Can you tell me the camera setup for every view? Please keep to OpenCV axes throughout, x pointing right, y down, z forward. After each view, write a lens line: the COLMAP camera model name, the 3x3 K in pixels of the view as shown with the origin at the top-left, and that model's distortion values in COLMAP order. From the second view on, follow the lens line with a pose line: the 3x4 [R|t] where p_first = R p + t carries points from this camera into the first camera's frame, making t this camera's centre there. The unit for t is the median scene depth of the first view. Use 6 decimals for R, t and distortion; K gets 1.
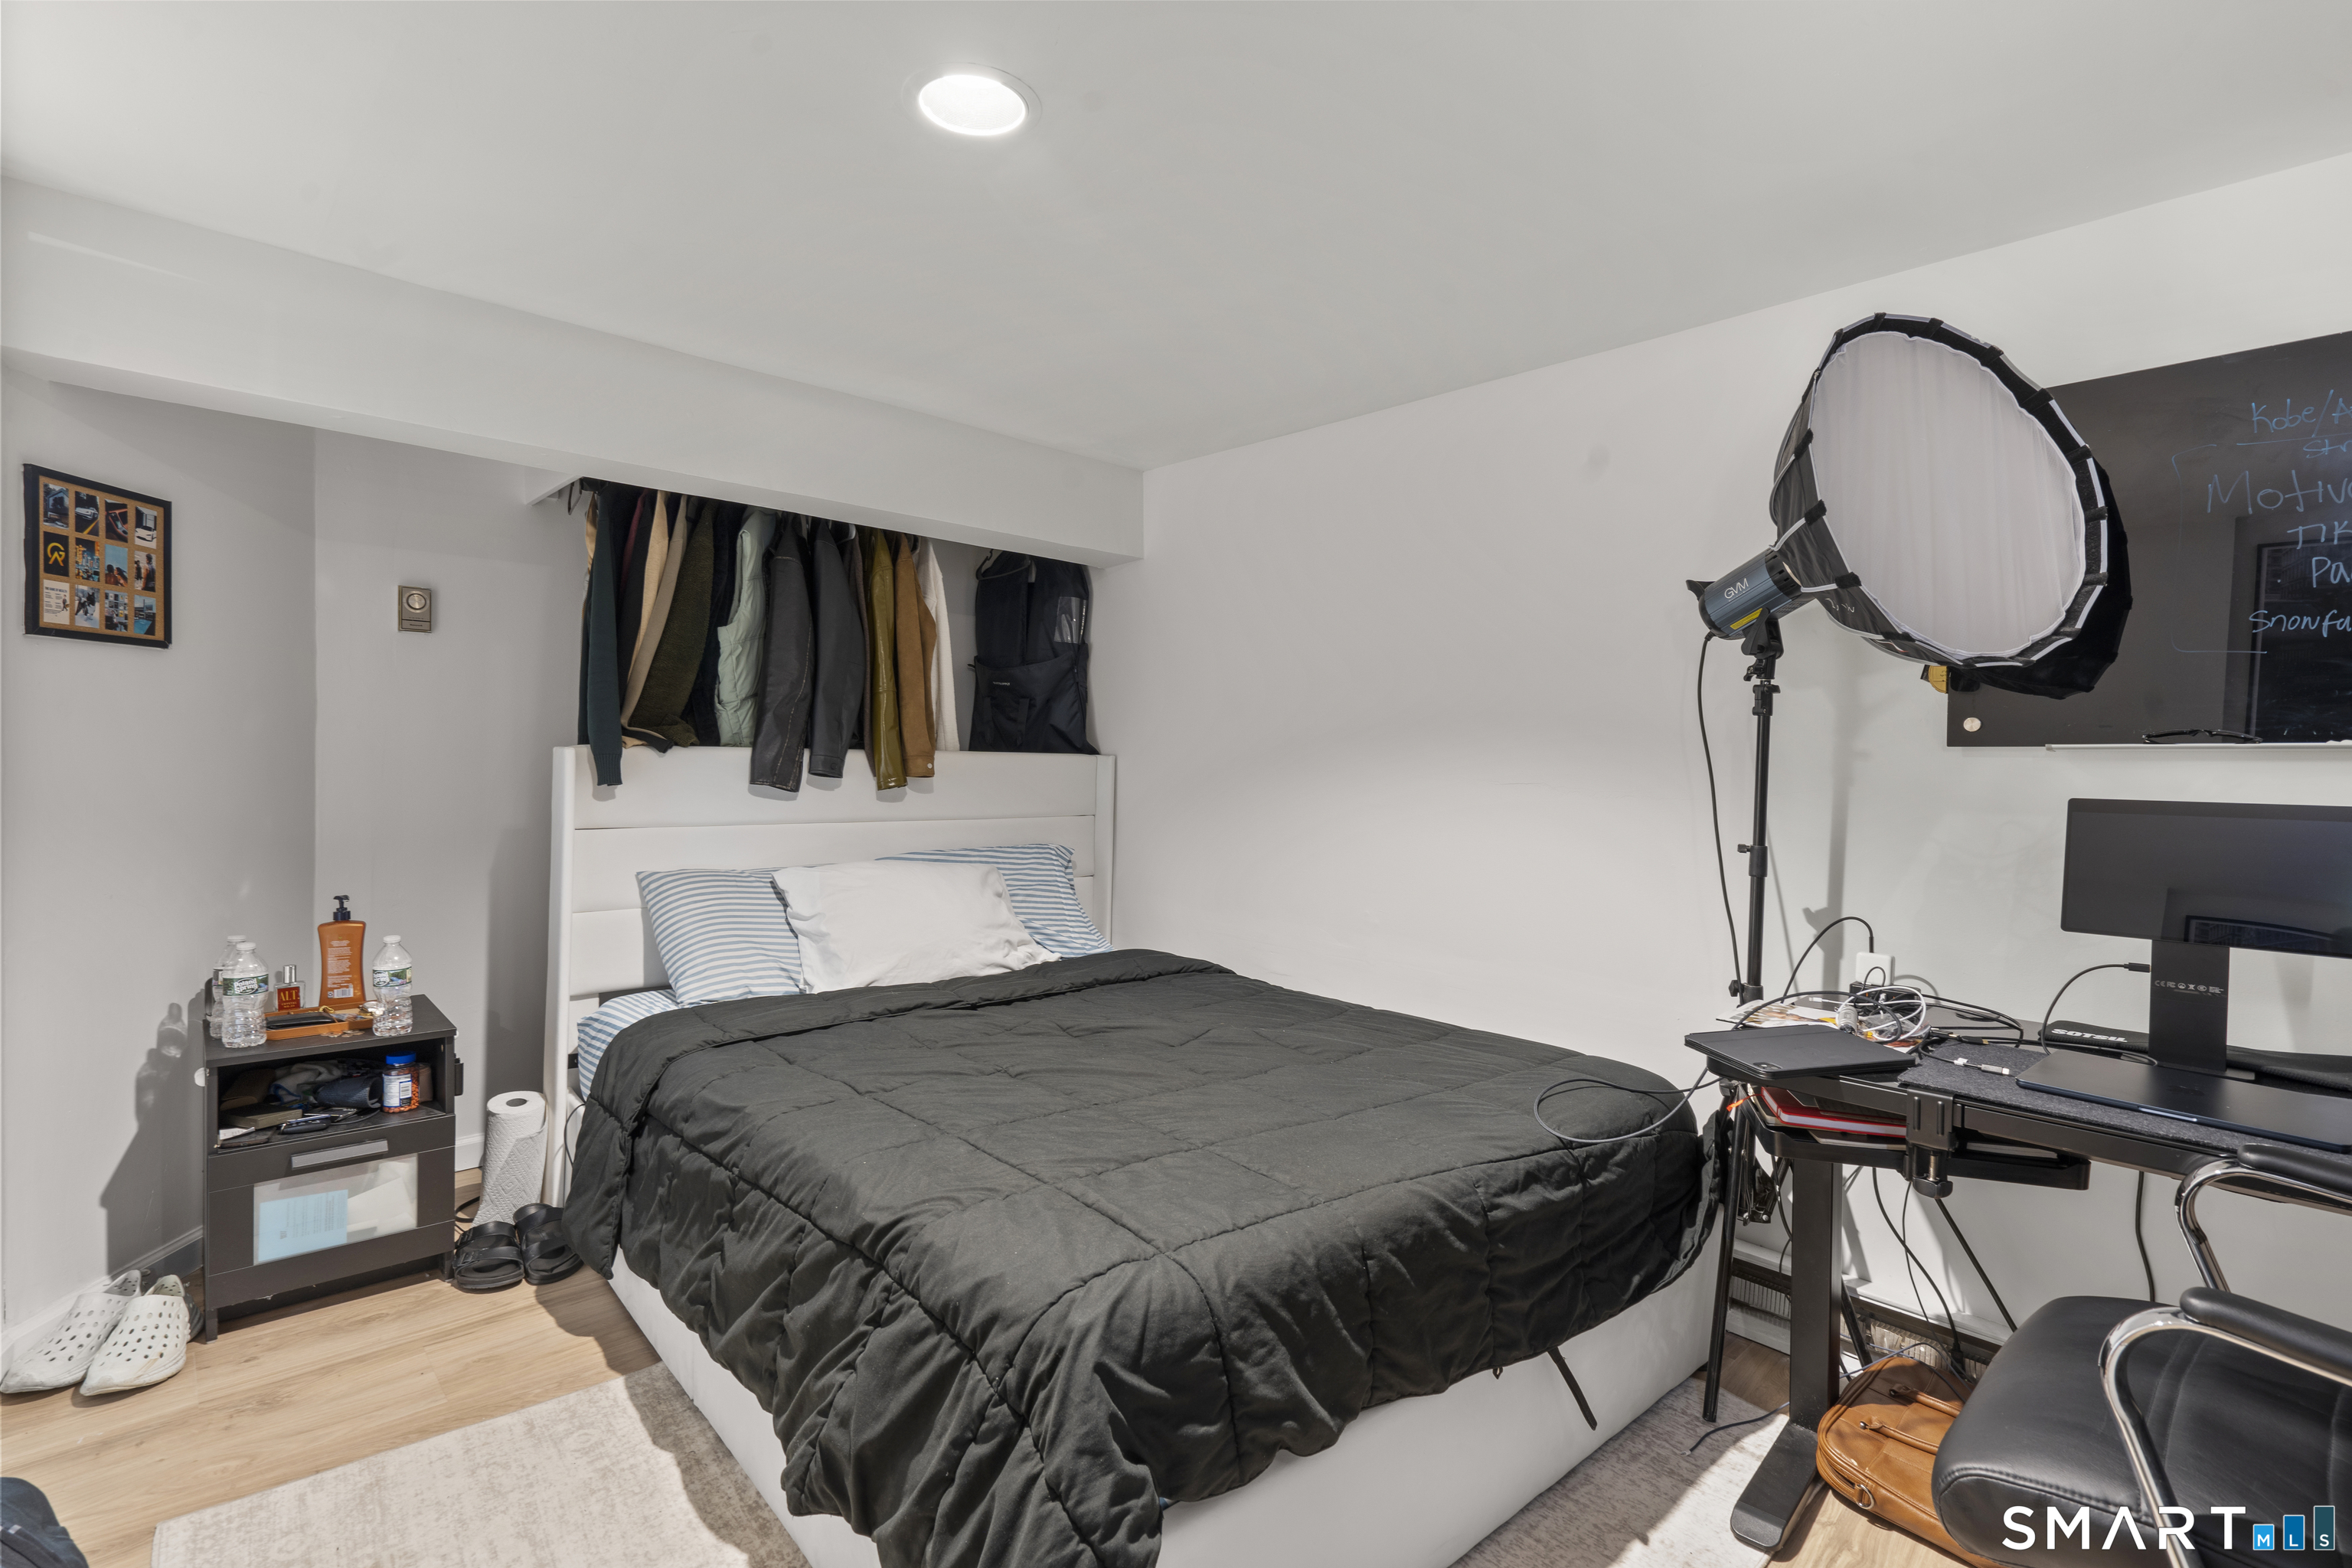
lens RADIAL K [[1107.3, 0, 1179.0], [0, 1107.3, 771.0], [0, 0, 1]] dist [0.001271, 0.001677]
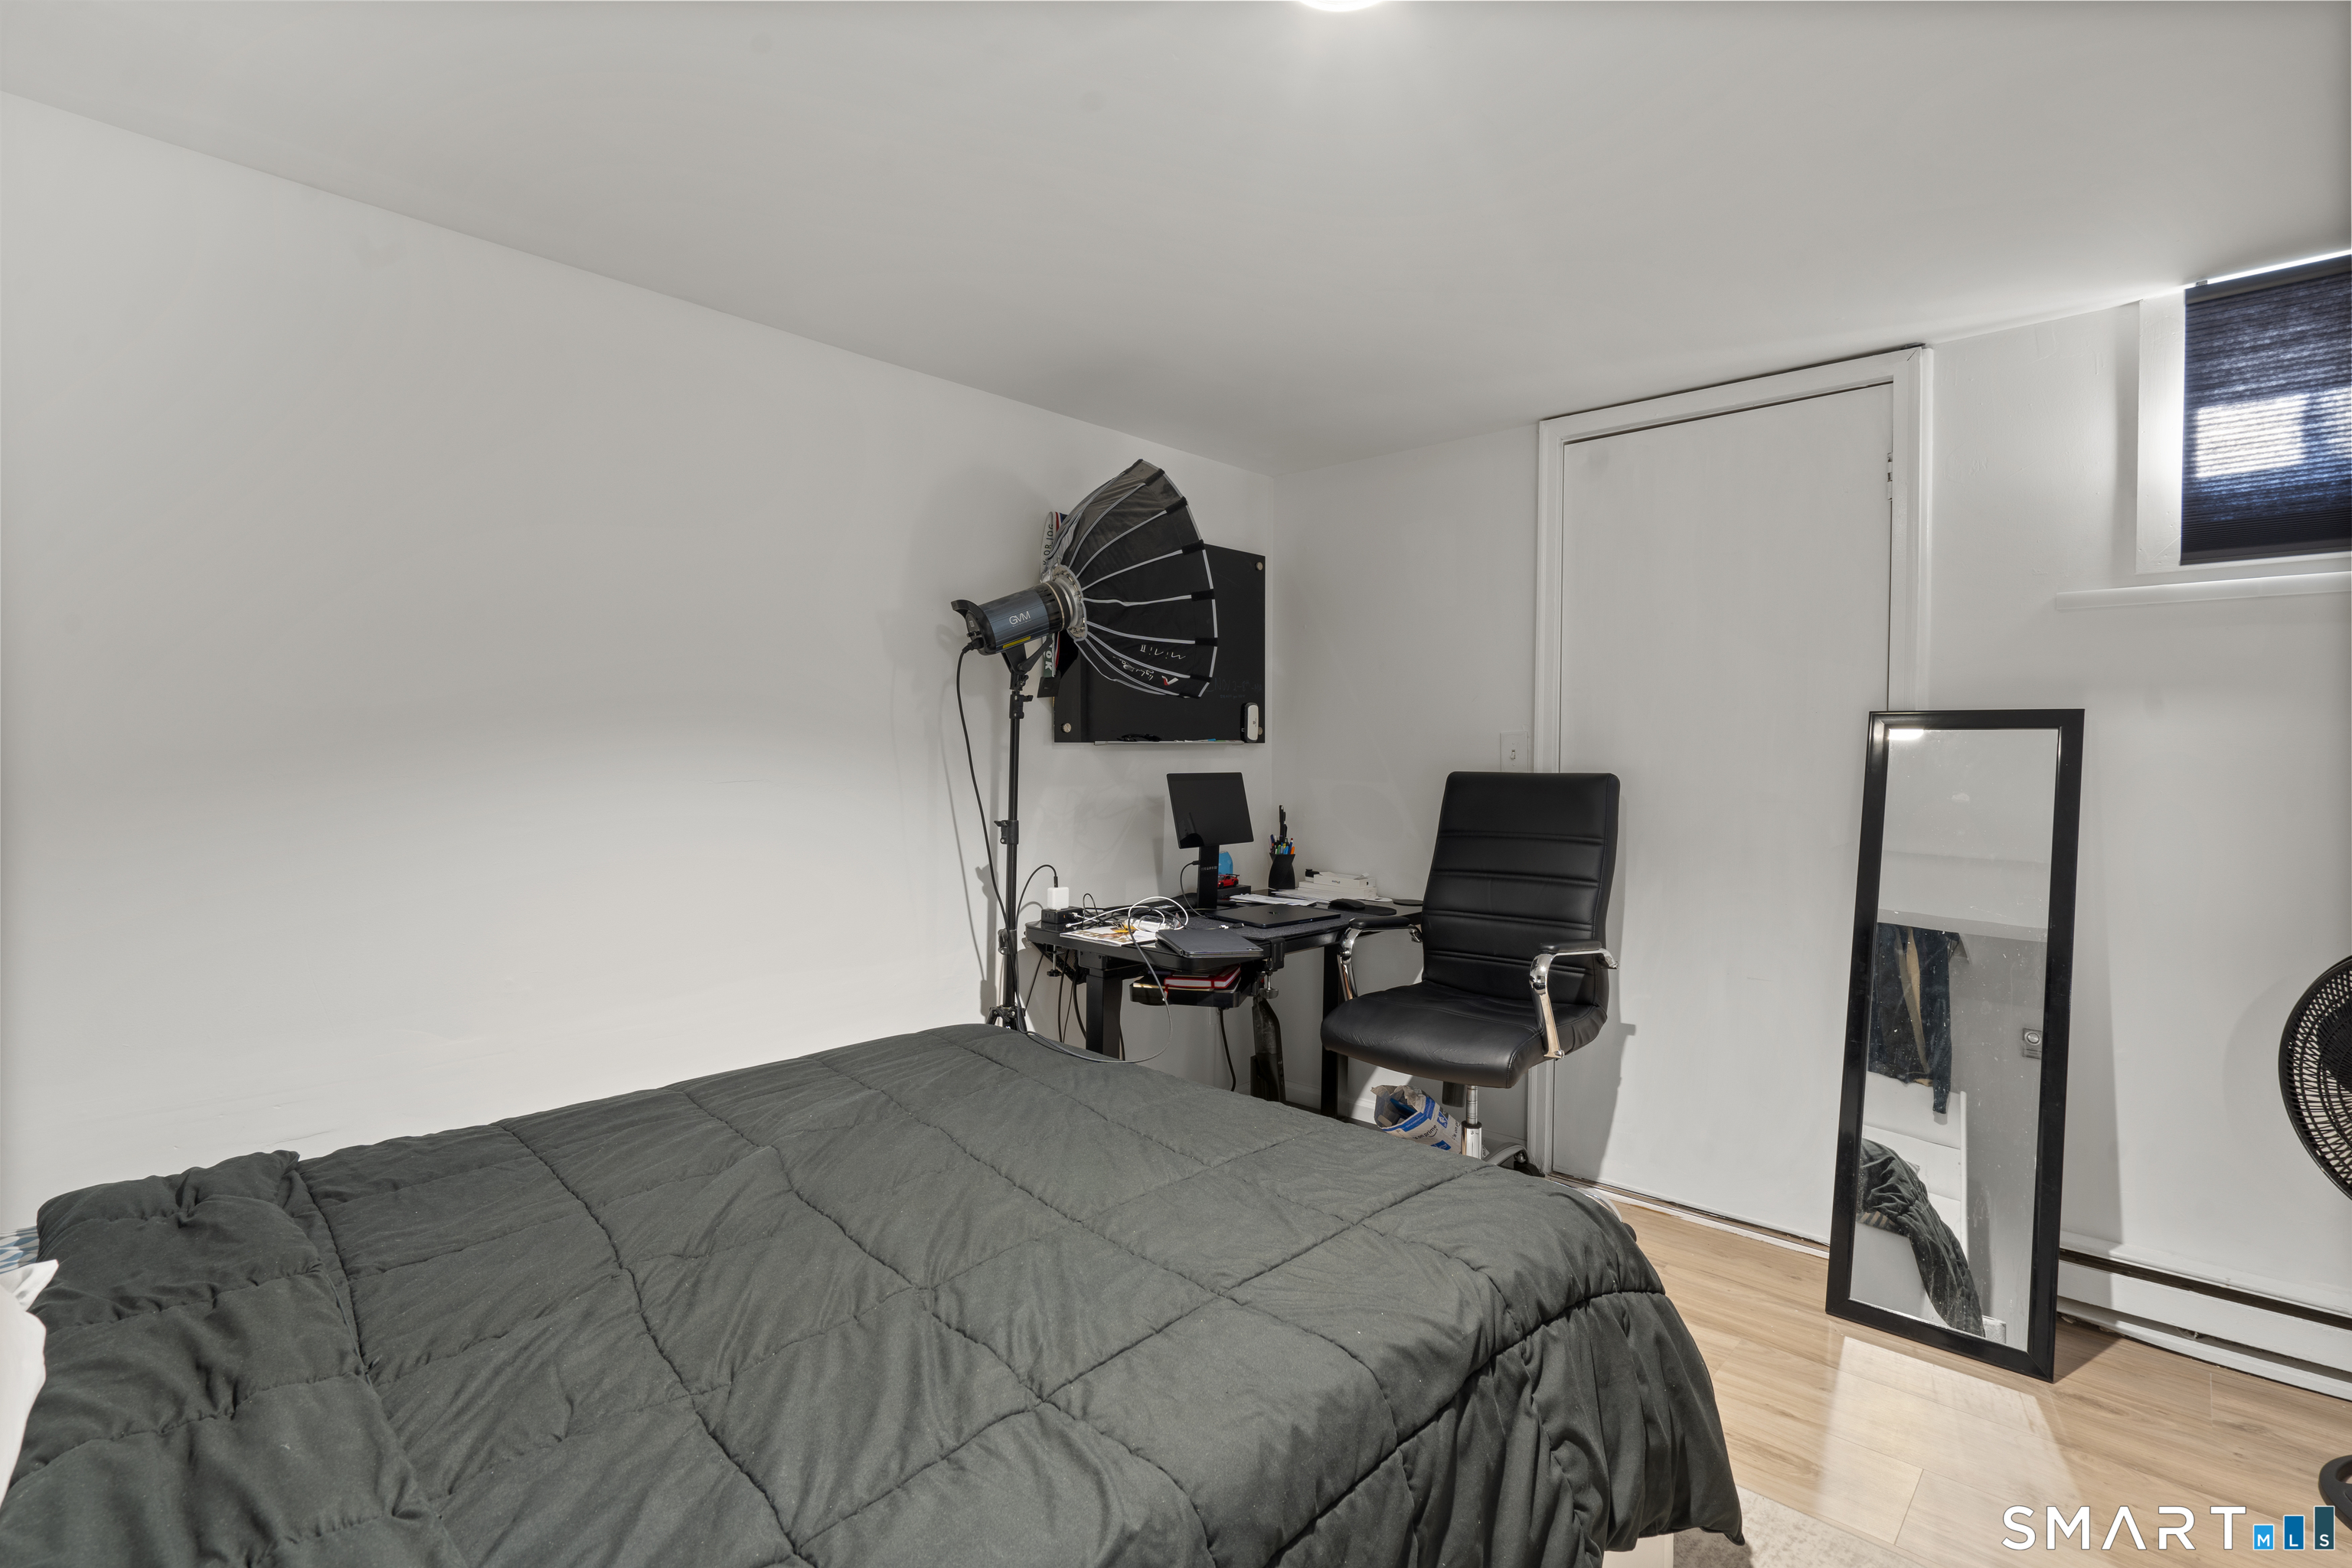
lens RADIAL K [[1107.3, 0, 1179.0], [0, 1107.3, 771.0], [0, 0, 1]] dist [0.001271, 0.001677]
pose [[-0.064854, -0.036046, 0.997244, -0.805830], [0.008007, 0.999296, 0.036641, -0.037080], [-0.997863, 0.010361, -0.064520, 0.946256]]
